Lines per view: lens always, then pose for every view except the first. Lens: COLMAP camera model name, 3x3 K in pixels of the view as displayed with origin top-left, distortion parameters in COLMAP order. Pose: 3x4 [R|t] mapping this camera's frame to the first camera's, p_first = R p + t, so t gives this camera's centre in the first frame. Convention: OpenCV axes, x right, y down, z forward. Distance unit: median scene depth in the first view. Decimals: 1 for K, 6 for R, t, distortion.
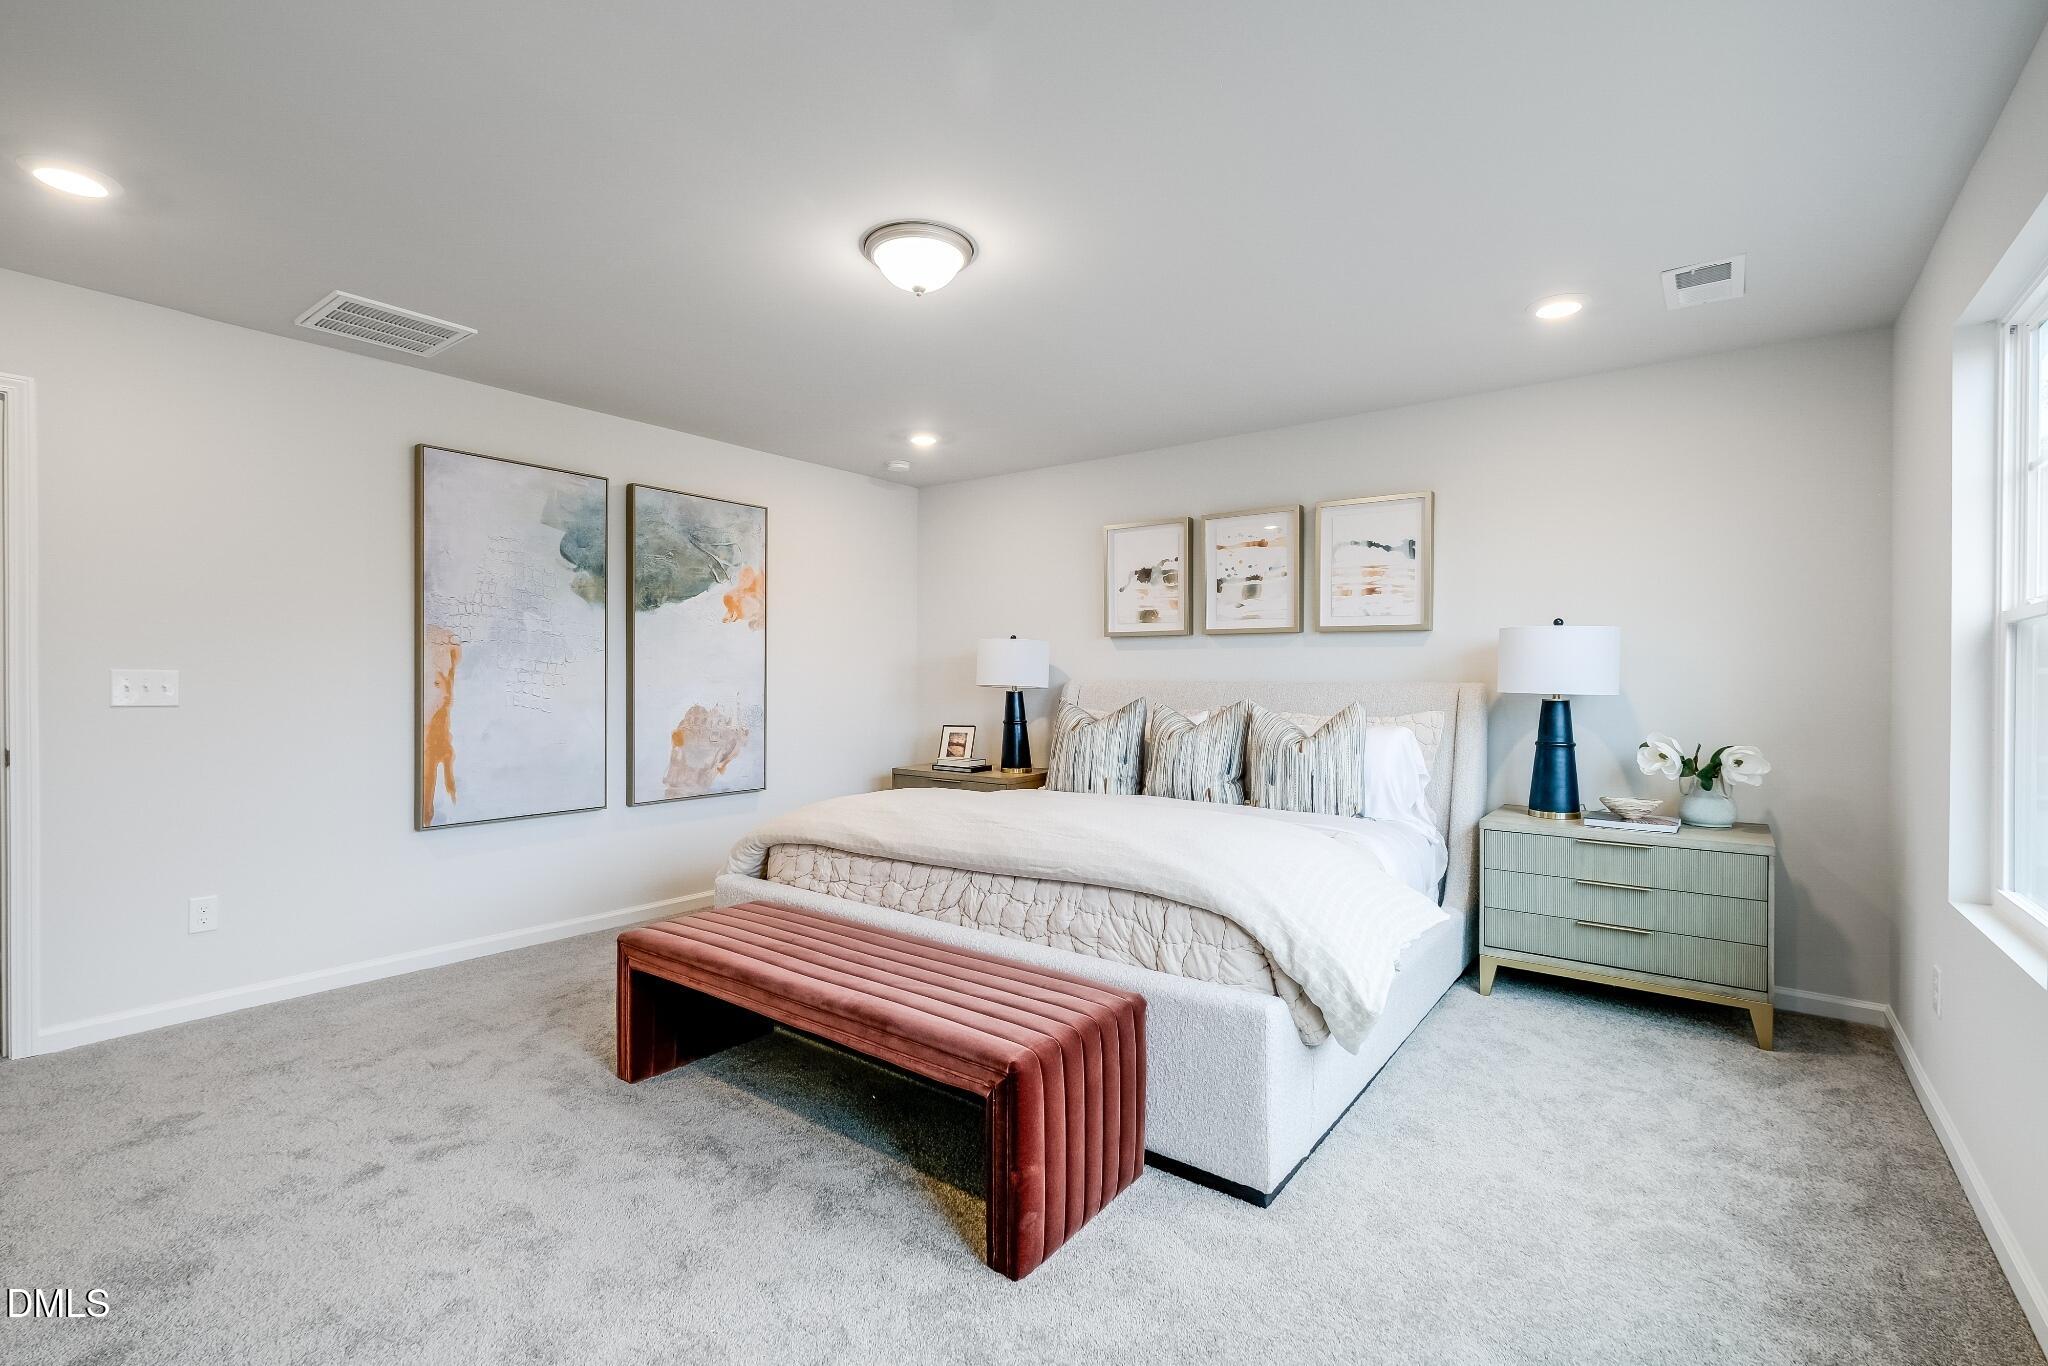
lens RADIAL K [[904.5, 0, 1016.3], [0, 904.5, 684.5], [0, 0, 1]] dist [-0.003766, -0.000743]
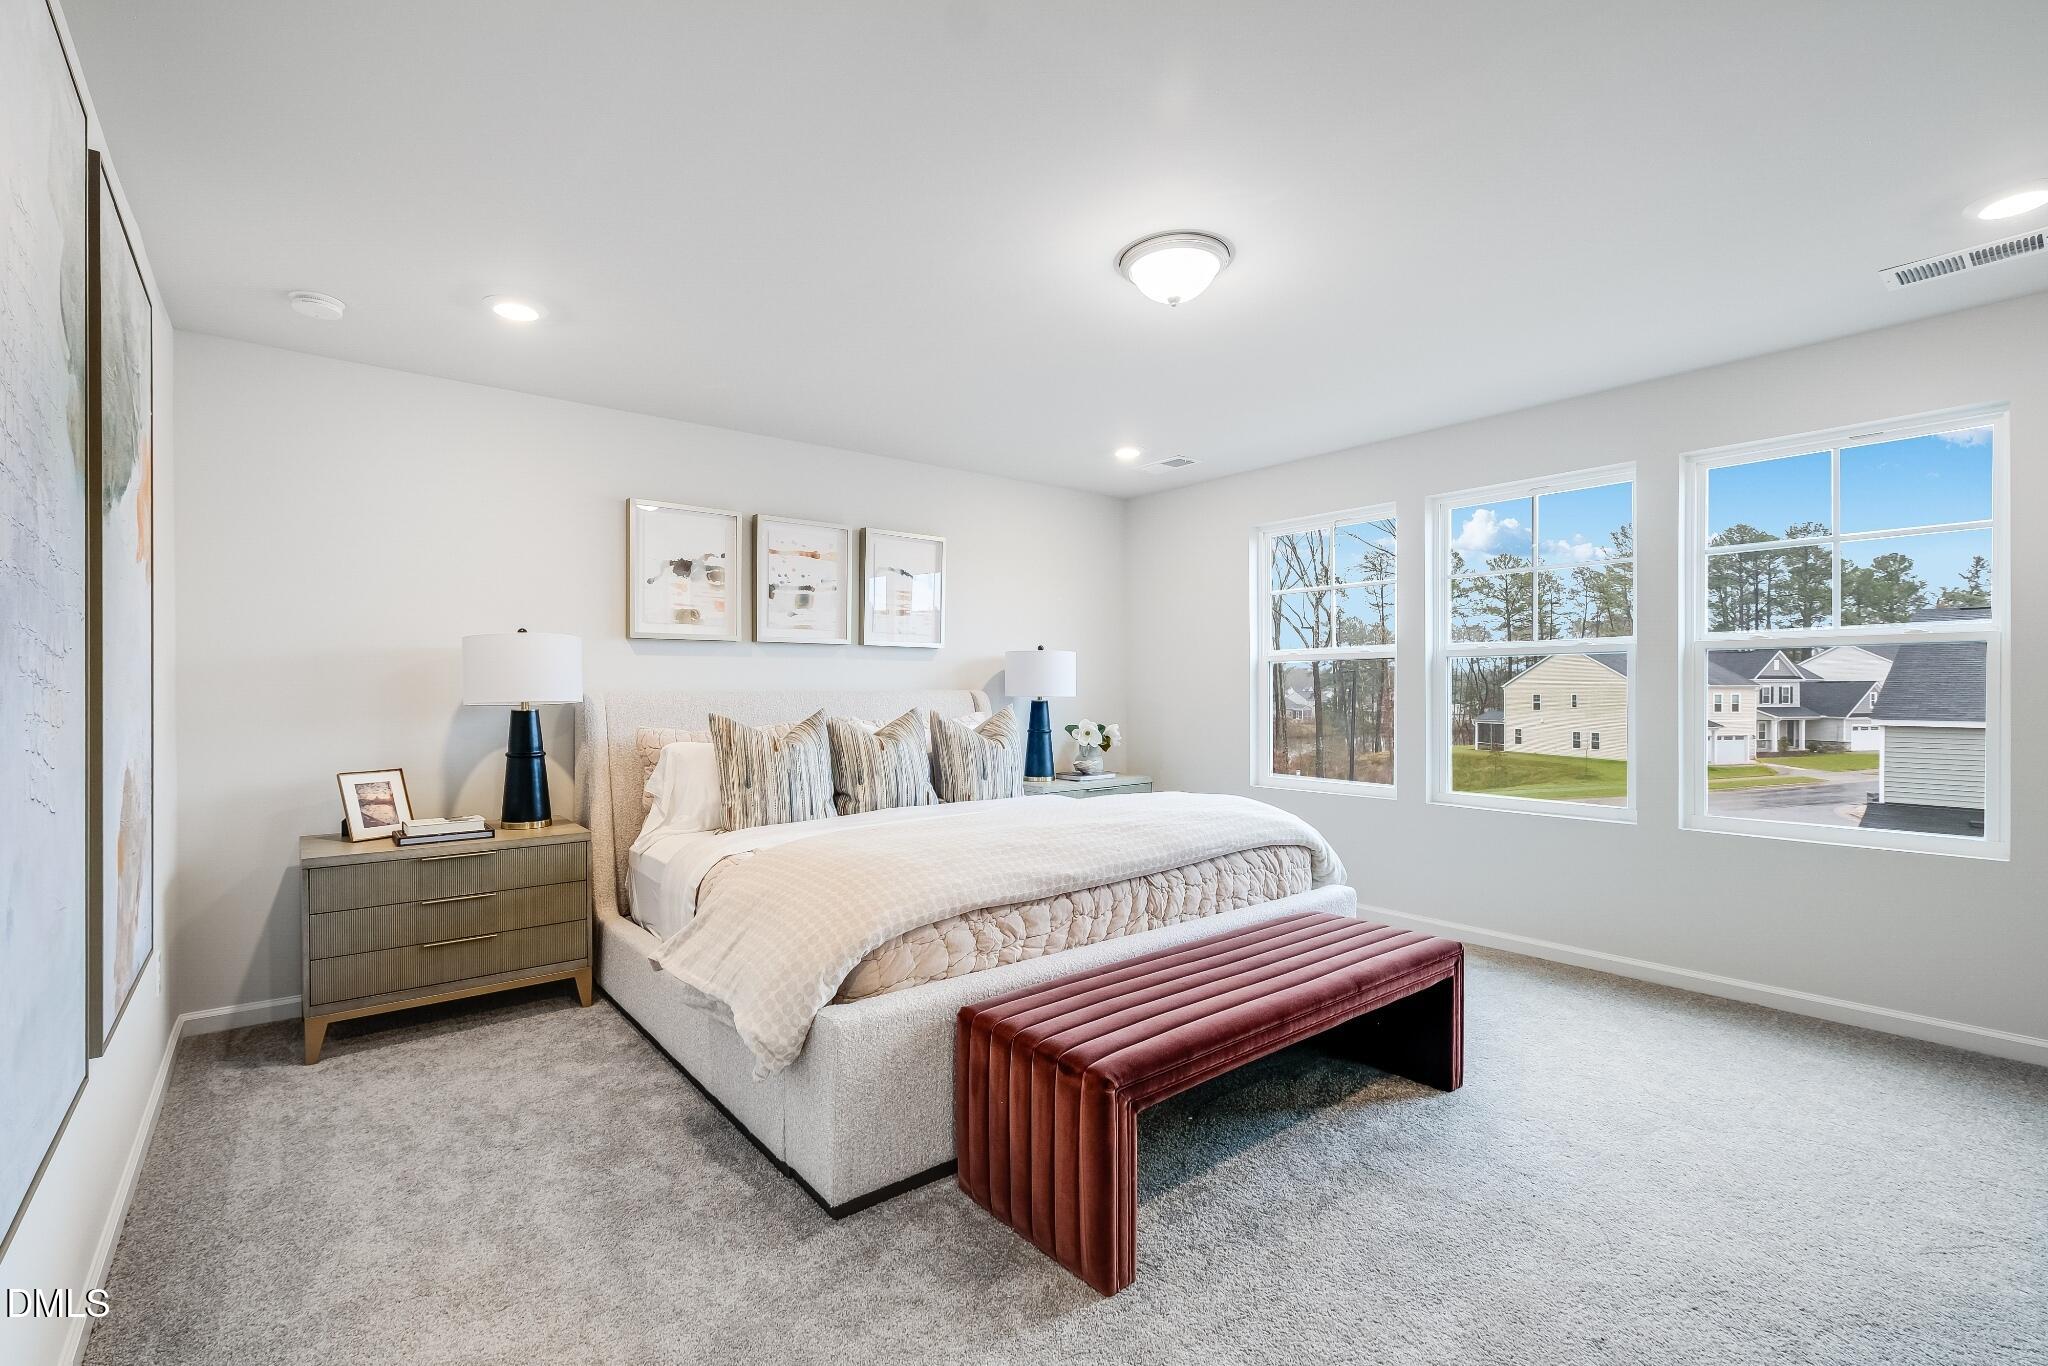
lens RADIAL K [[904.5, 0, 1016.3], [0, 904.5, 684.5], [0, 0, 1]] dist [-0.003766, -0.000743]
pose [[0.240069, -0.002746, 0.970752, -0.782242], [0.013764, 0.999905, -0.000575, -0.008958], [-0.970658, 0.013499, 0.240084, 0.642730]]
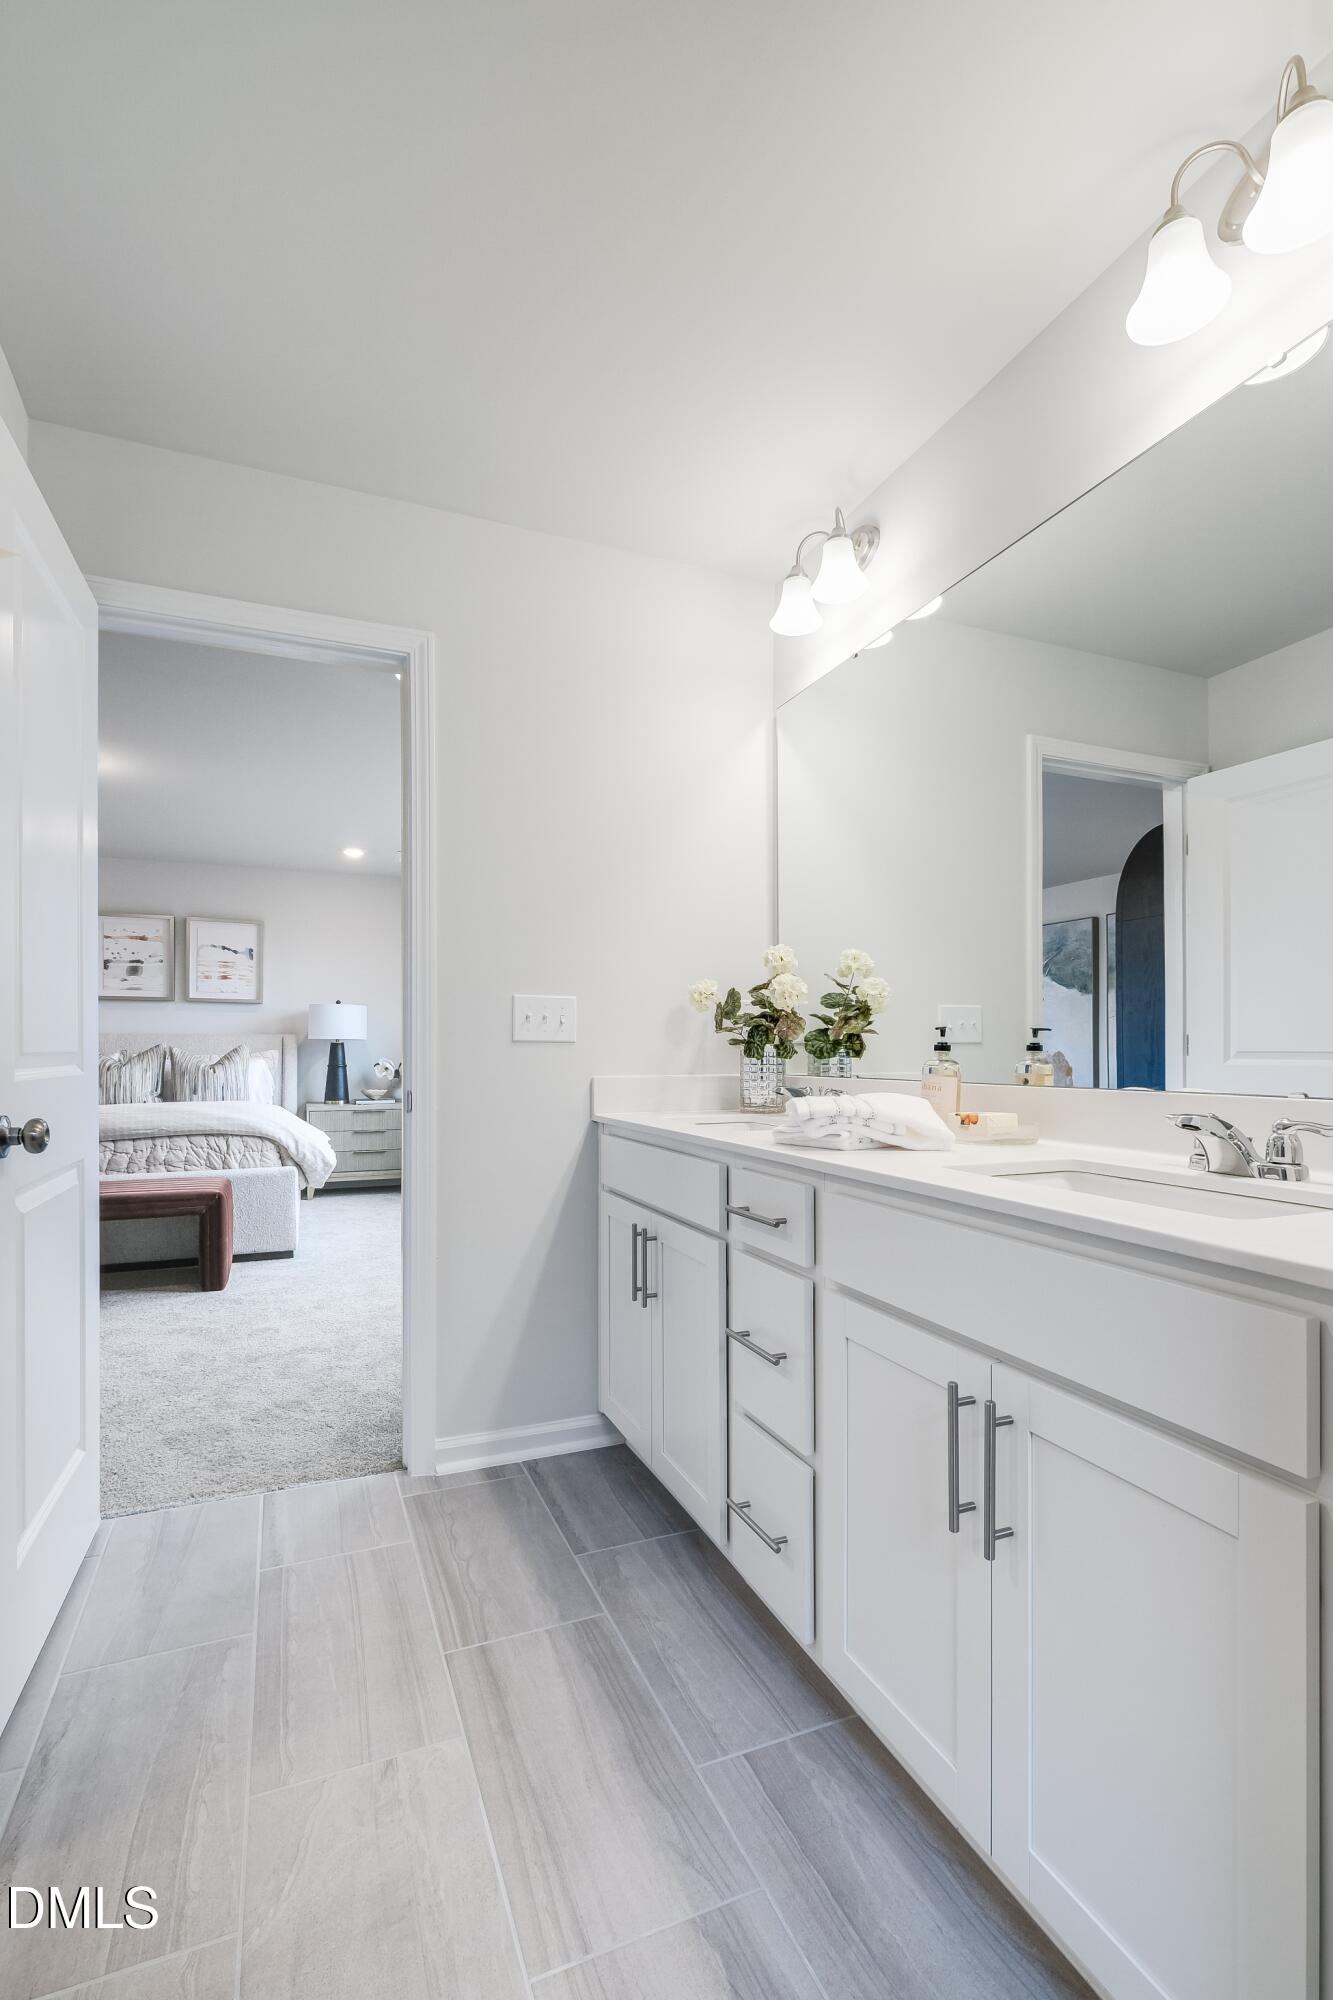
lens RADIAL K [[883.3, 0, 669.2], [0, 883.3, 1026.0], [0, 0, 1]] dist [-0.003766, -0.000743]
pose [[0.483905, 0.019369, 0.874906, -0.654696], [0.012660, 0.999495, -0.029129, 0.042219], [-0.875029, 0.025172, 0.483416, -0.487340]]
